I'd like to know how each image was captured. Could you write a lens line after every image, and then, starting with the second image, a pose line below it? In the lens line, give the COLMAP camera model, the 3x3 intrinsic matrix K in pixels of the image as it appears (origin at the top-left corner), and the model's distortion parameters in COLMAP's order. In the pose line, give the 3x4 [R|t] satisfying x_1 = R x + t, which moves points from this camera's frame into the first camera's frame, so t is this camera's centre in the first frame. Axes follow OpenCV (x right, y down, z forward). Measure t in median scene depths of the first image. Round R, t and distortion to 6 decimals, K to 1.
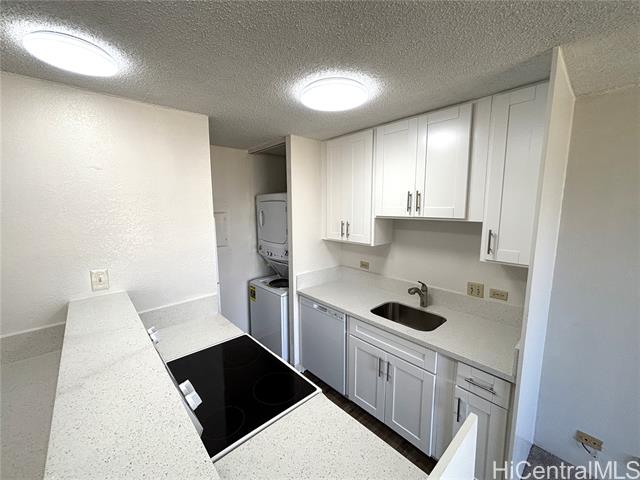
lens RADIAL K [[260.6, 0, 320.0], [0, 260.6, 240.0], [0, 0, 1]] dist [-0.009348, -0.000009]
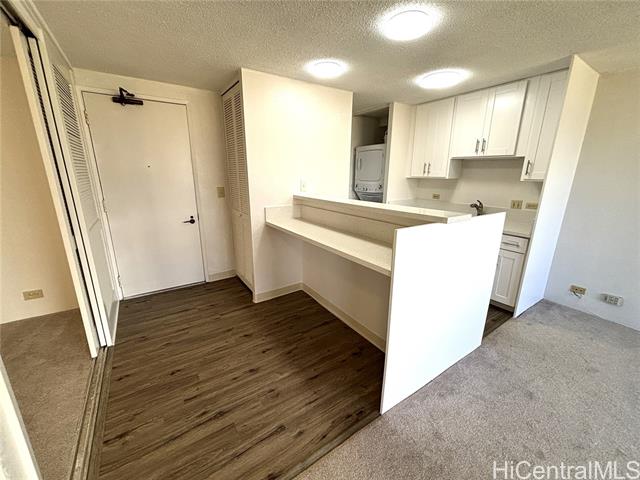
lens RADIAL K [[260.6, 0, 320.0], [0, 260.6, 240.0], [0, 0, 1]] dist [-0.009348, -0.000009]
pose [[0.988175, 0.053080, -0.143847, -0.303258], [-0.035593, 0.991950, 0.121525, 0.230045], [0.149140, -0.114968, 0.982110, -0.663486]]
